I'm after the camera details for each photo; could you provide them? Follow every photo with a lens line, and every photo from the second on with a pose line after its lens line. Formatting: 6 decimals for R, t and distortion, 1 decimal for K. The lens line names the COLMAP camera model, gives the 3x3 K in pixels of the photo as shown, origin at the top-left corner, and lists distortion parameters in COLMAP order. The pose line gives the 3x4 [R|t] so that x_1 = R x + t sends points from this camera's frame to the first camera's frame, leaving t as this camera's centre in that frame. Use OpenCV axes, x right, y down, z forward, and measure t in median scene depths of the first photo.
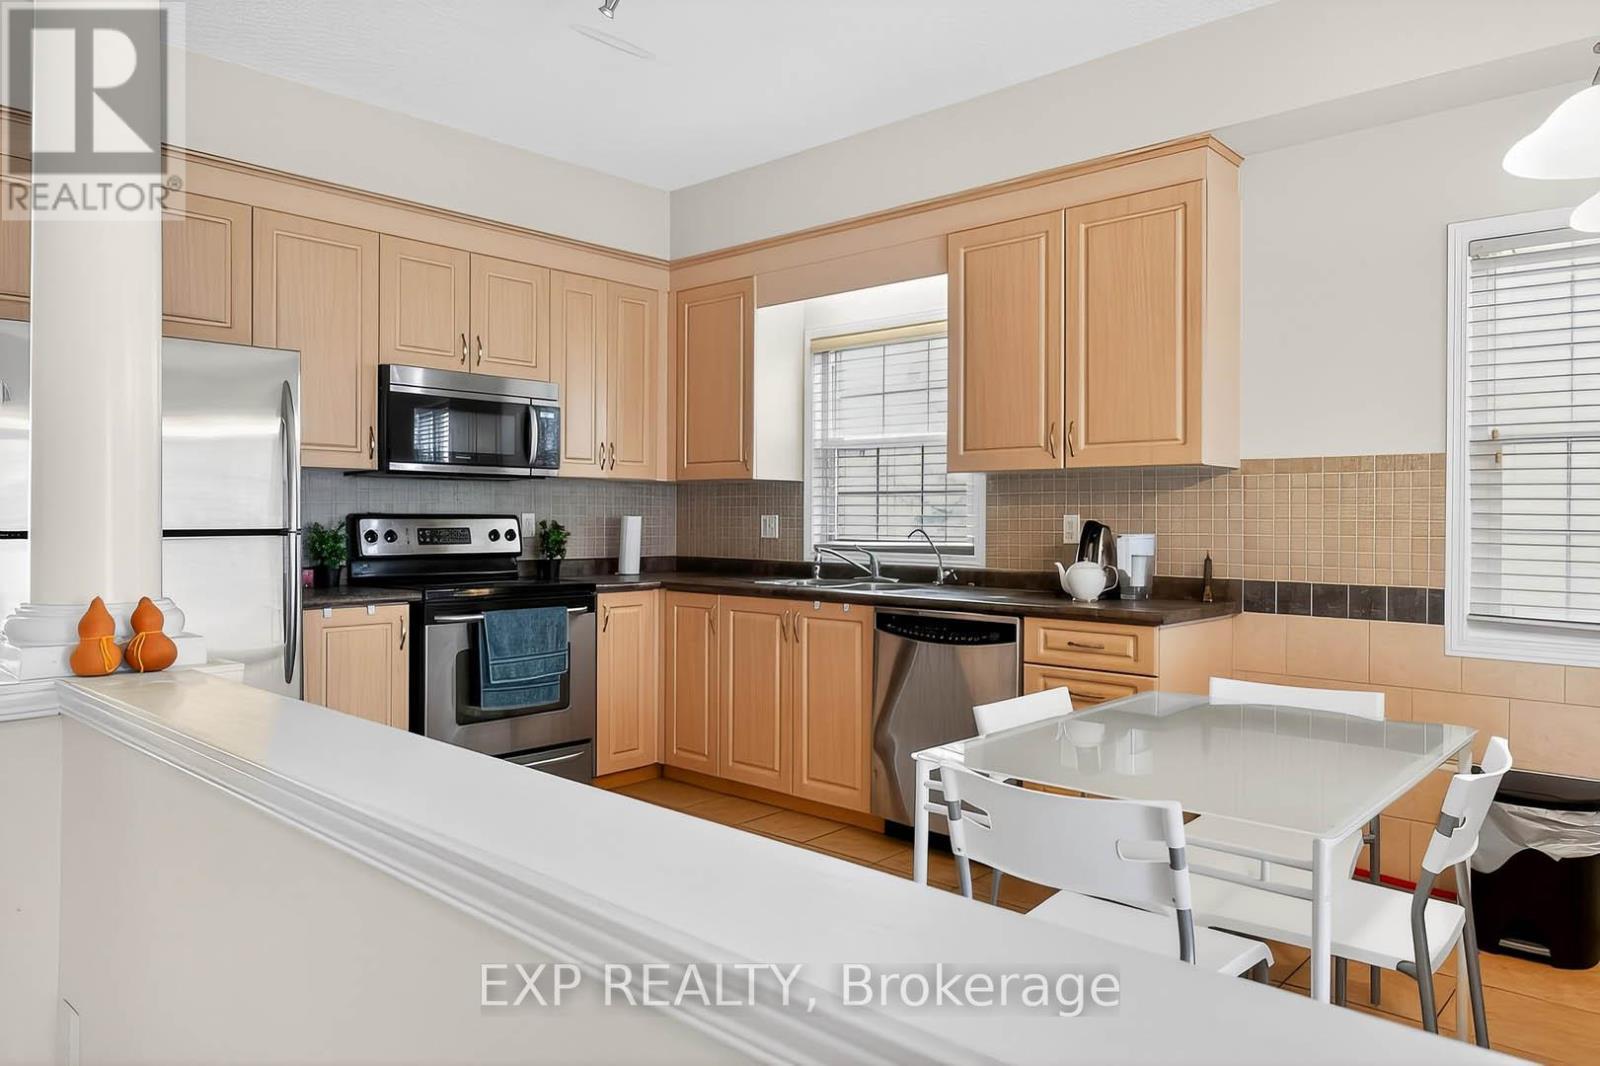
lens RADIAL K [[1051.7, 0, 804.8], [0, 1051.7, 518.9], [0, 0, 1]] dist [0.001947, 0.000058]
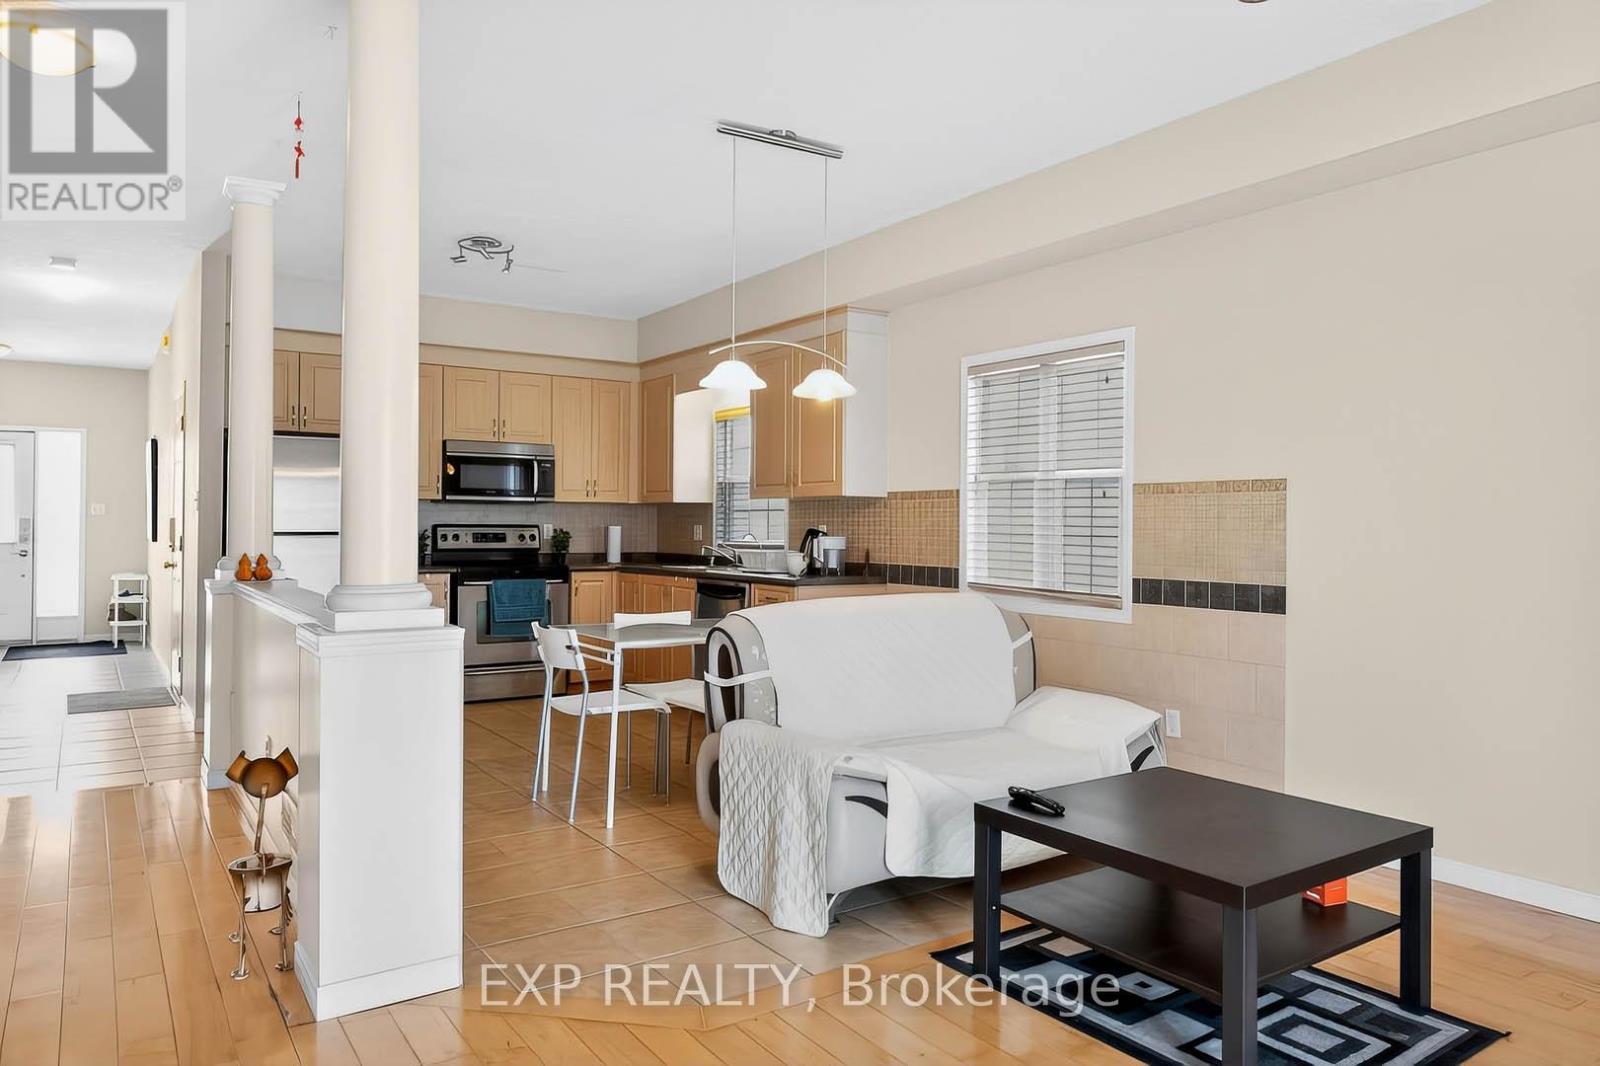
lens RADIAL K [[1051.7, 0, 805.0], [0, 1051.7, 522.7], [0, 0, 1]] dist [0.001947, 0.000058]
pose [[0.973518, -0.000085, -0.228610, 0.553687], [-0.001583, 0.999973, -0.007113, 0.003747], [0.228604, 0.007286, 0.973492, -0.543121]]
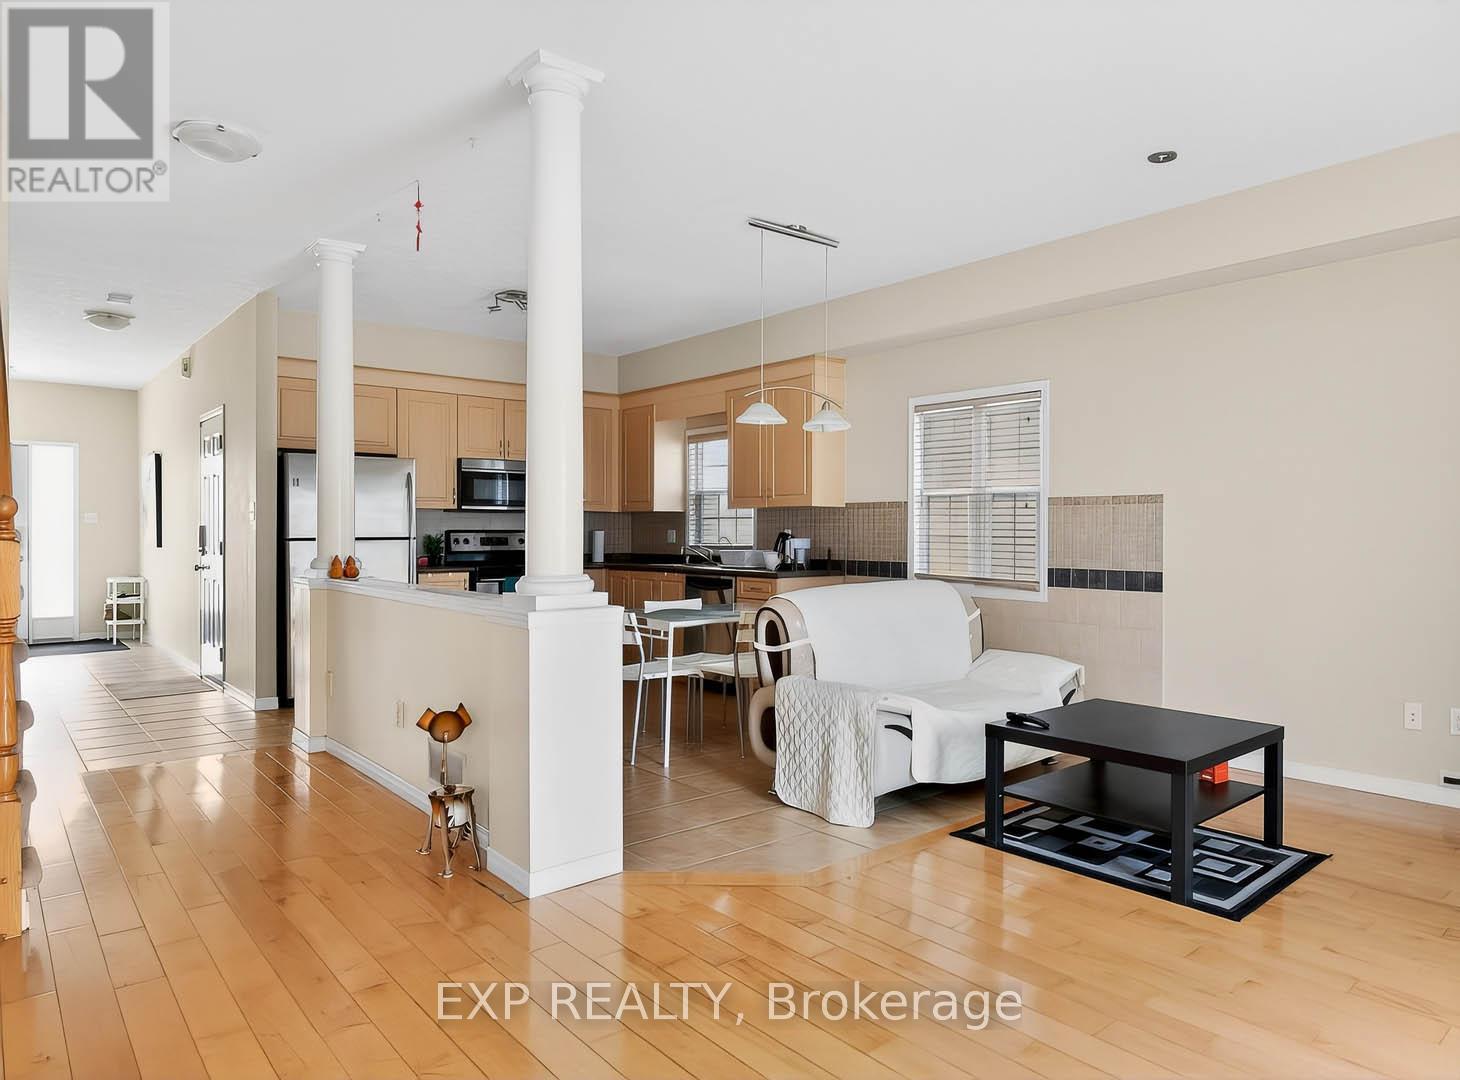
lens RADIAL K [[922.2, 0, 828.6], [0, 922.2, 533.5], [0, 0, 1]] dist [-0.002427, -0.001570]
pose [[0.996653, -0.003540, -0.081670, 0.440162], [0.003523, 0.999994, -0.000345, 0.004462], [0.081671, 0.000056, 0.996659, -0.700179]]
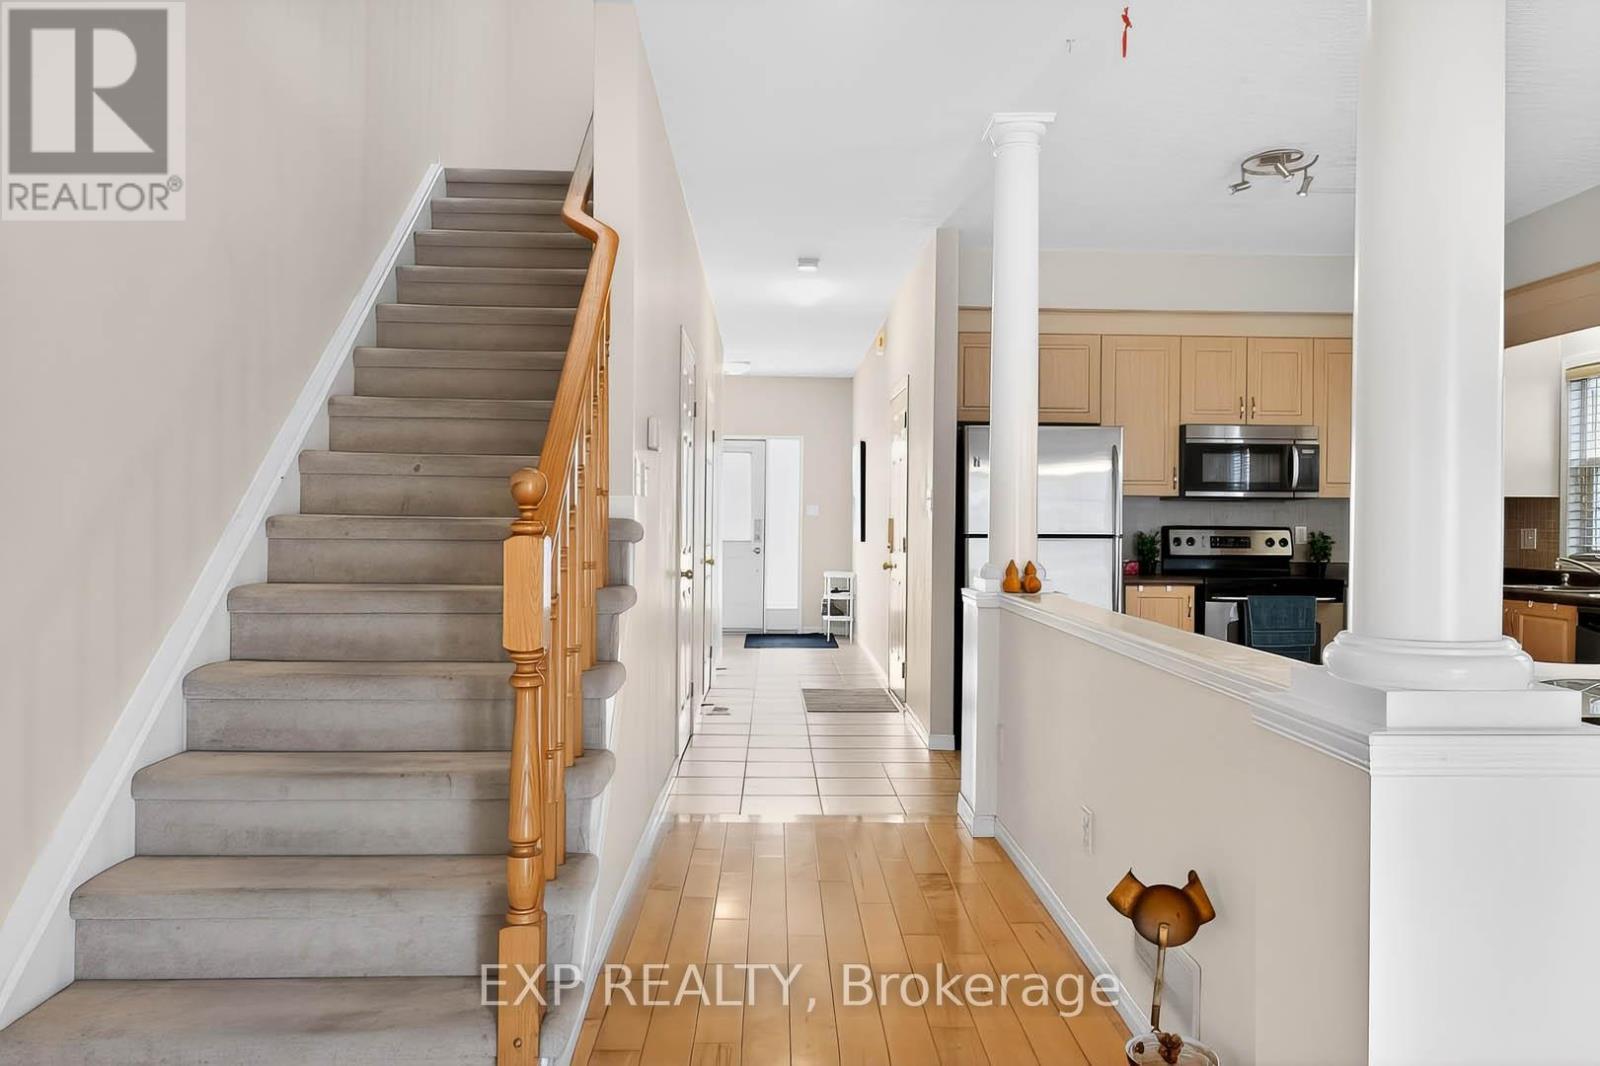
lens RADIAL K [[1051.7, 0, 815.1], [0, 1051.7, 526.9], [0, 0, 1]] dist [0.001947, 0.000058]
pose [[0.701679, 0.004078, -0.712481, 0.271065], [-0.007506, 0.999970, -0.001668, 0.002856], [0.712454, 0.006518, 0.701689, -0.377224]]
